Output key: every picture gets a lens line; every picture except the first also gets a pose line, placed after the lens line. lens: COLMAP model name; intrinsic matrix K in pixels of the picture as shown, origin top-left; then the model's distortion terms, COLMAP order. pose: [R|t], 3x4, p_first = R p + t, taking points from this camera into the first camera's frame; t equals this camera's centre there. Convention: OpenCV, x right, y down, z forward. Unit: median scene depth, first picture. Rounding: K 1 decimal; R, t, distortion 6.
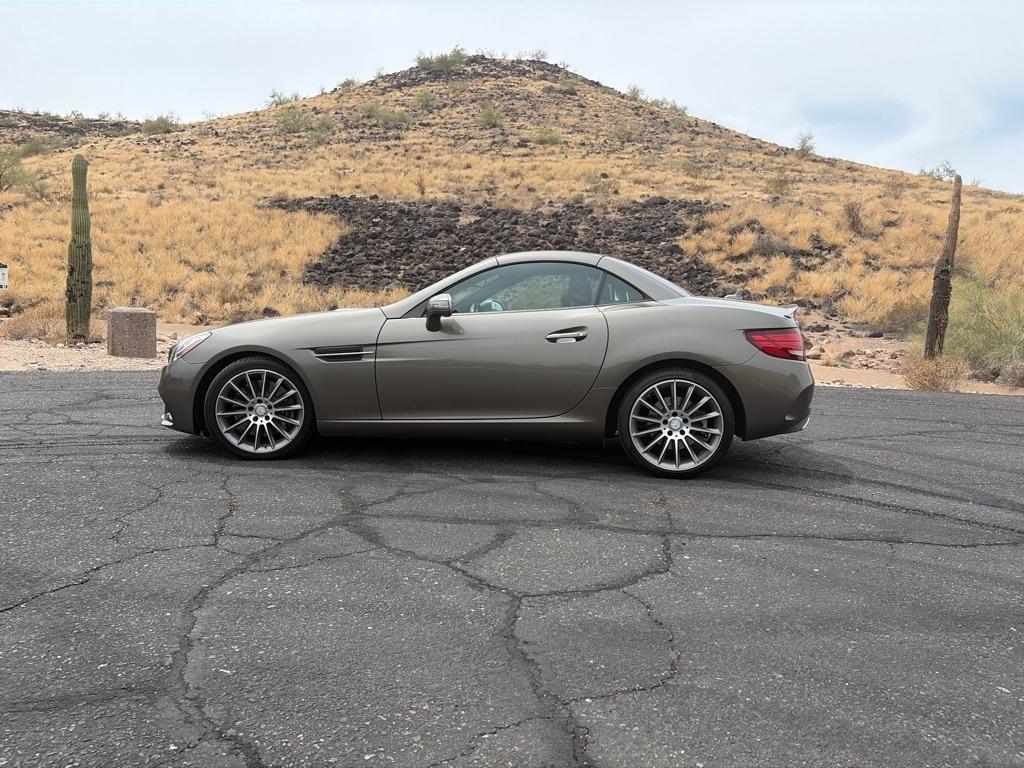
lens RADIAL K [[755.0, 0, 512.0], [0, 755.0, 384.0], [0, 0, 1]] dist [0.040298, -0.044610]
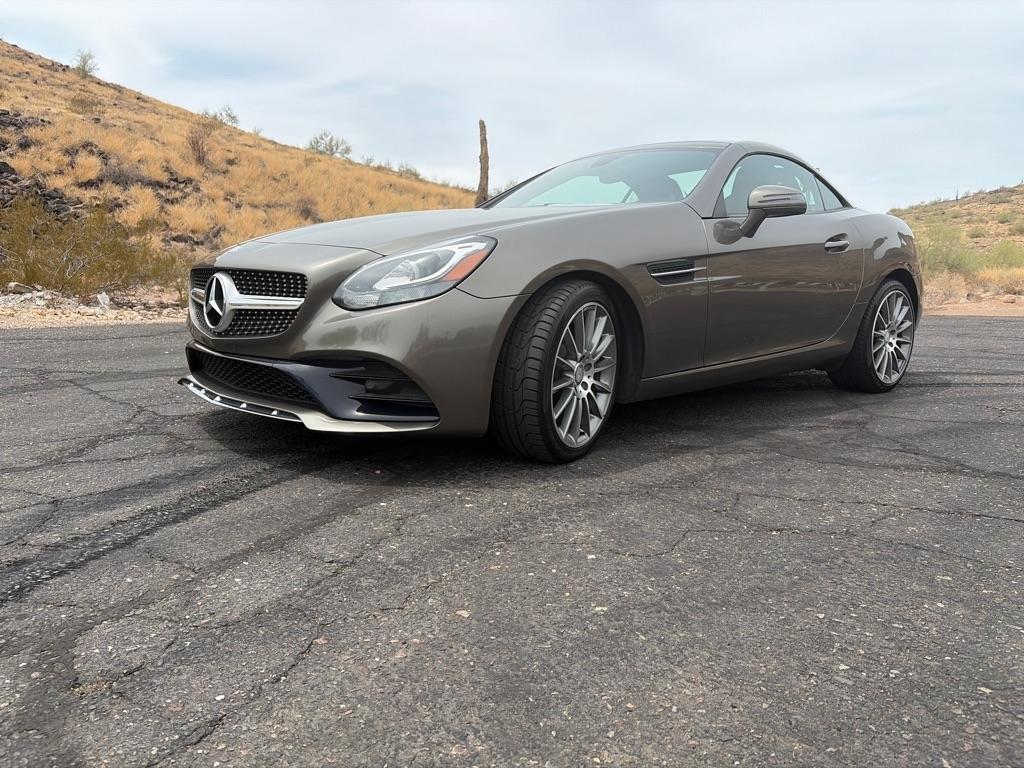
lens RADIAL K [[762.5, 0, 510.5], [0, 762.5, 378.7], [0, 0, 1]] dist [0.048274, -0.053307]
pose [[0.662814, -0.116536, 0.739660, -0.054575], [0.064168, 0.993021, 0.098952, -0.001600], [-0.746029, -0.018124, 0.665667, 0.043806]]
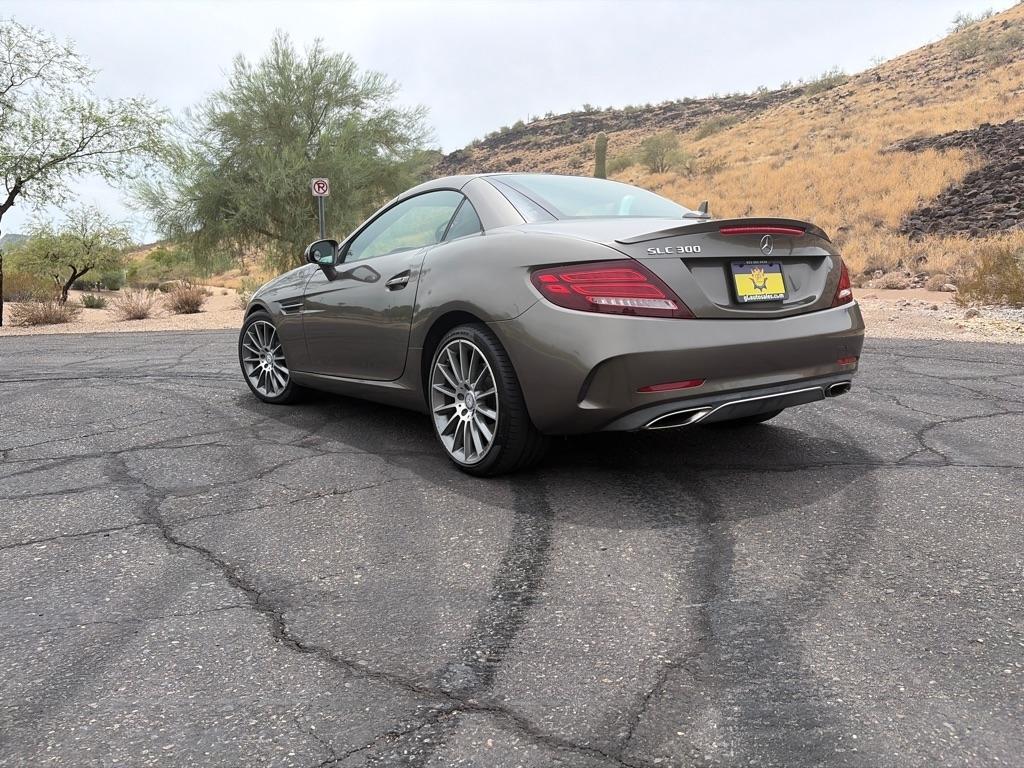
lens RADIAL K [[762.5, 0, 510.5], [0, 762.5, 378.7], [0, 0, 1]] dist [0.048274, -0.053307]
pose [[0.690244, 0.062956, -0.720833, 0.049761], [-0.030627, 0.997857, 0.057823, -0.000769], [0.722928, -0.017835, 0.690693, 0.033449]]
